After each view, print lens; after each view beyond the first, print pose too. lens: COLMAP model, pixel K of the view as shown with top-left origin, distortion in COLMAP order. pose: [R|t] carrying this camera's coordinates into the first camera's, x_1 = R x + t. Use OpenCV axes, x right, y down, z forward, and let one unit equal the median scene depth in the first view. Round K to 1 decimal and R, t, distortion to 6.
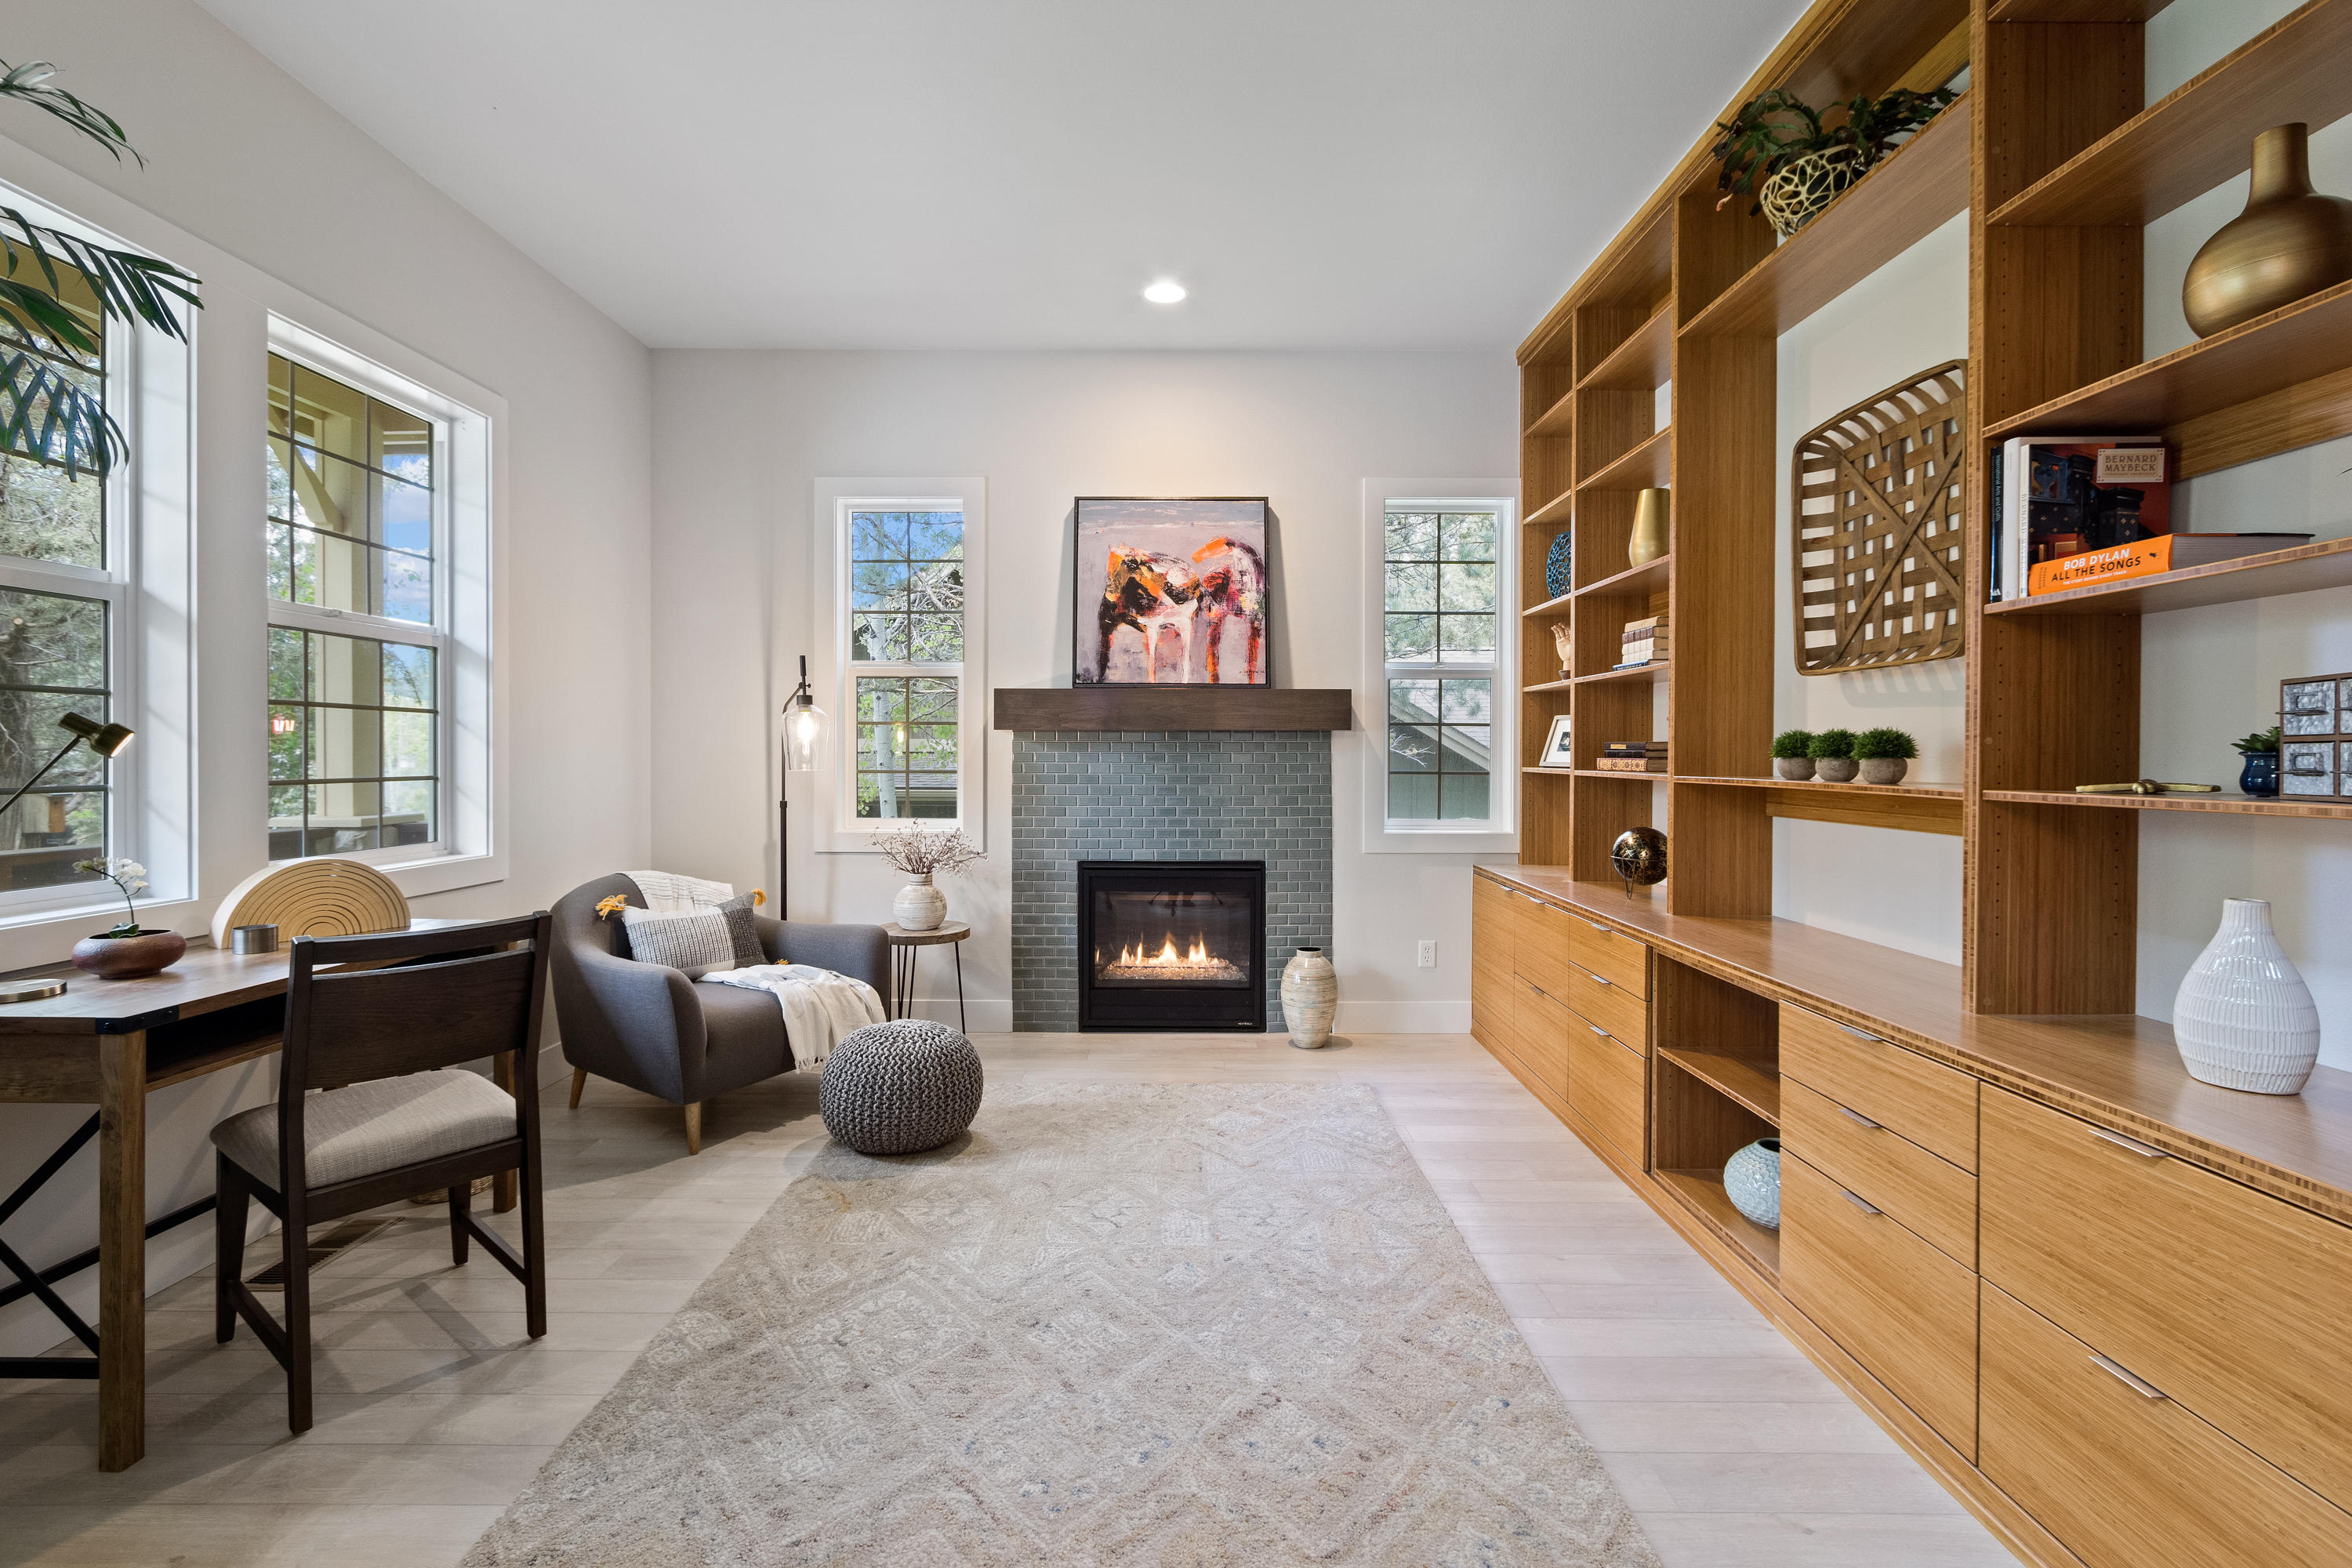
lens RADIAL K [[1043.7, 0, 1185.0], [0, 1043.7, 756.3], [0, 0, 1]] dist [-0.001334, -0.000450]
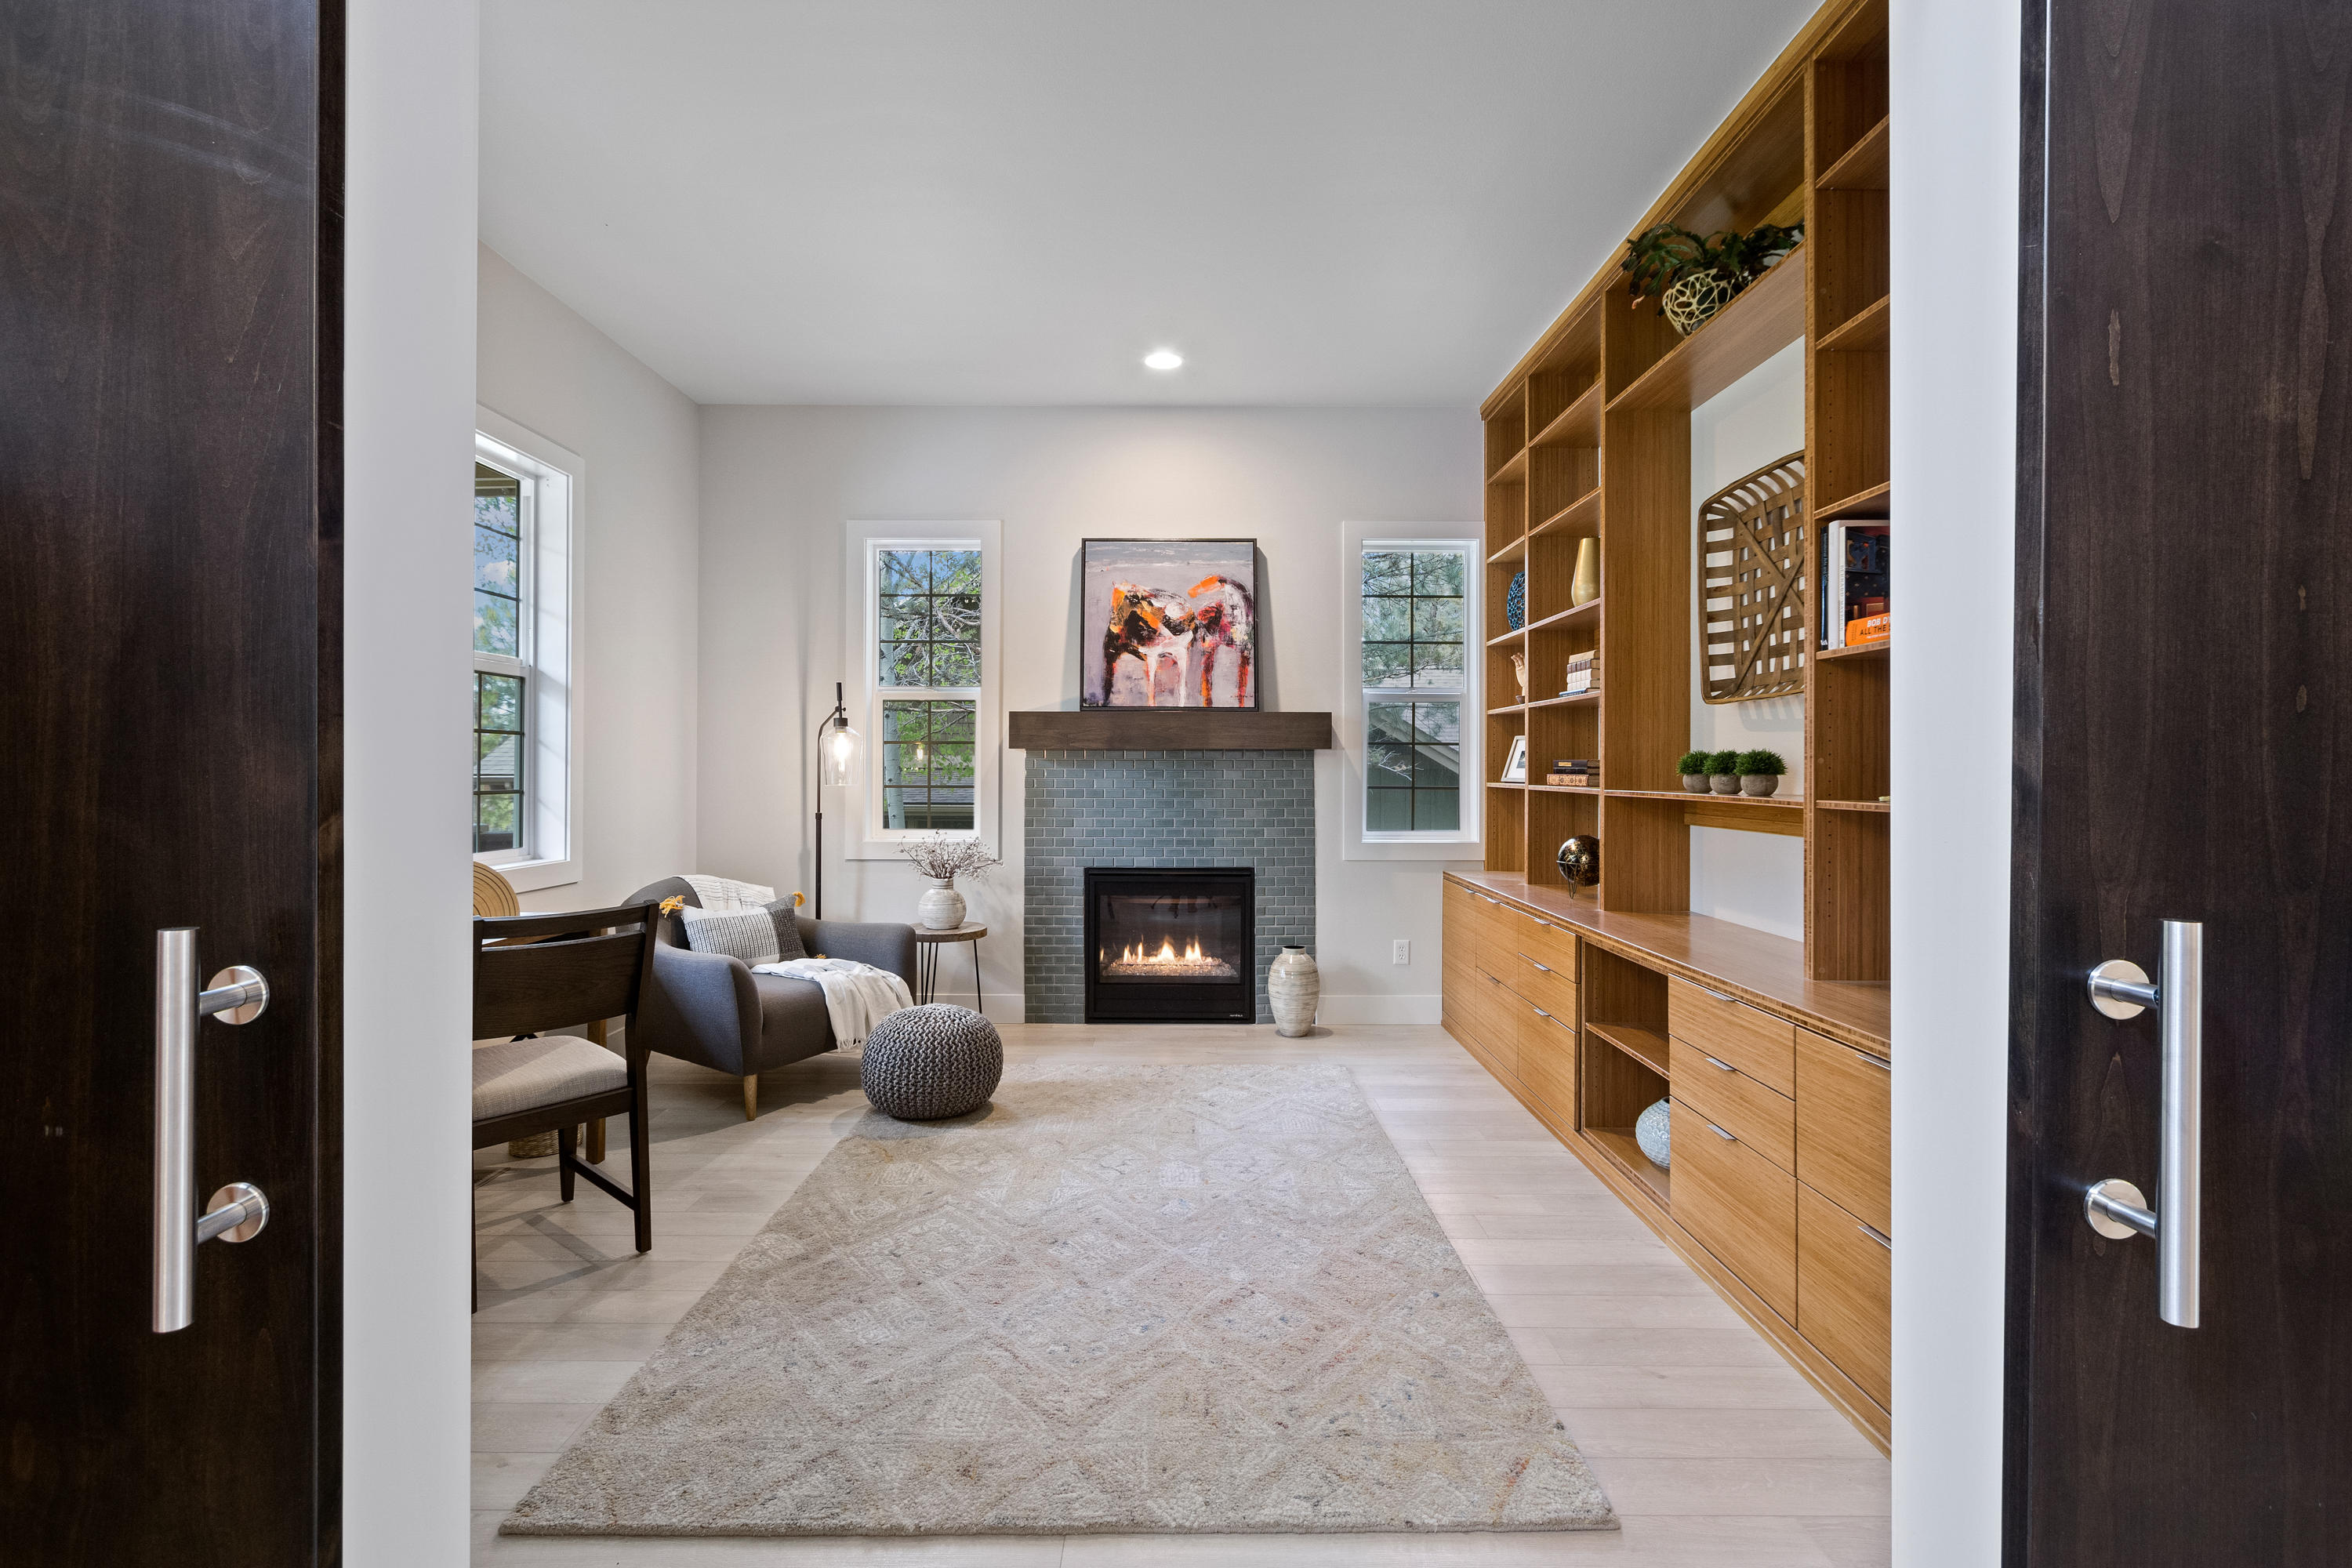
lens RADIAL K [[1043.7, 0, 1185.0], [0, 1043.7, 756.3], [0, 0, 1]] dist [-0.001334, -0.000450]
pose [[1.000000, 0.000296, -0.000005, 0.006289], [-0.000297, 0.999883, -0.015278, -0.000596], [0.000001, 0.015278, 0.999883, -0.180455]]
